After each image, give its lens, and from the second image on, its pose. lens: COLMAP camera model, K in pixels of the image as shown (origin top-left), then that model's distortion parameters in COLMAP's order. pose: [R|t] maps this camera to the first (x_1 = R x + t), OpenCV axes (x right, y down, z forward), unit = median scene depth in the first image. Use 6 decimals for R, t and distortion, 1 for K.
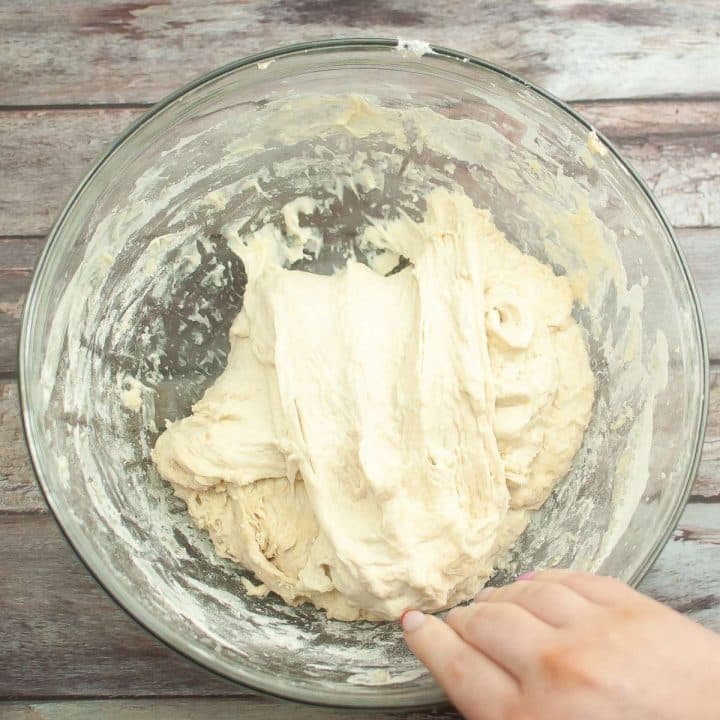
lens RADIAL K [[2038.9, 0, 346.8], [0, 2038.9, 331.2], [0, 0, 1]] dist [0.009382, 0.011008]
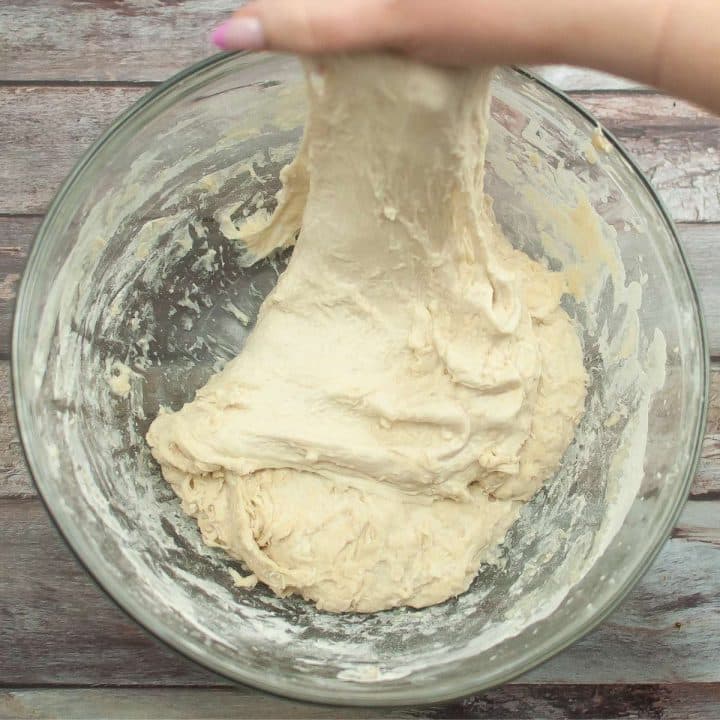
lens RADIAL K [[2038.9, 0, 346.8], [0, 2038.9, 331.2], [0, 0, 1]] dist [0.009382, 0.011008]
pose [[0.998981, 0.022866, 0.038921, -0.035605], [-0.023839, 0.999410, 0.024719, -0.019739], [-0.038332, -0.025621, 0.998937, 0.014041]]
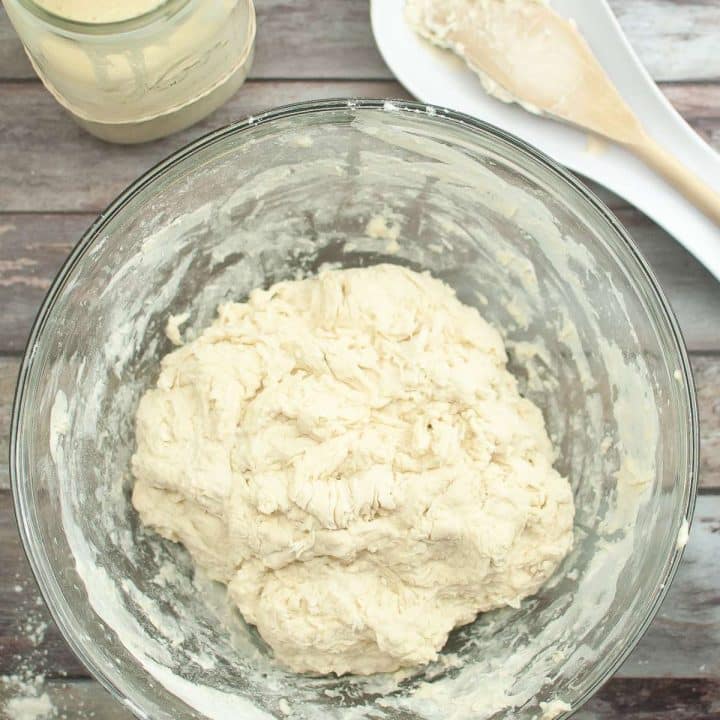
lens RADIAL K [[2038.9, 0, 346.8], [0, 2038.9, 331.2], [0, 0, 1]] dist [0.009382, 0.011008]
pose [[-0.132062, 0.977986, -0.161564, 0.111179], [-0.974002, -0.097764, 0.204360, -0.165300], [0.184066, 0.184352, 0.965471, 0.031462]]
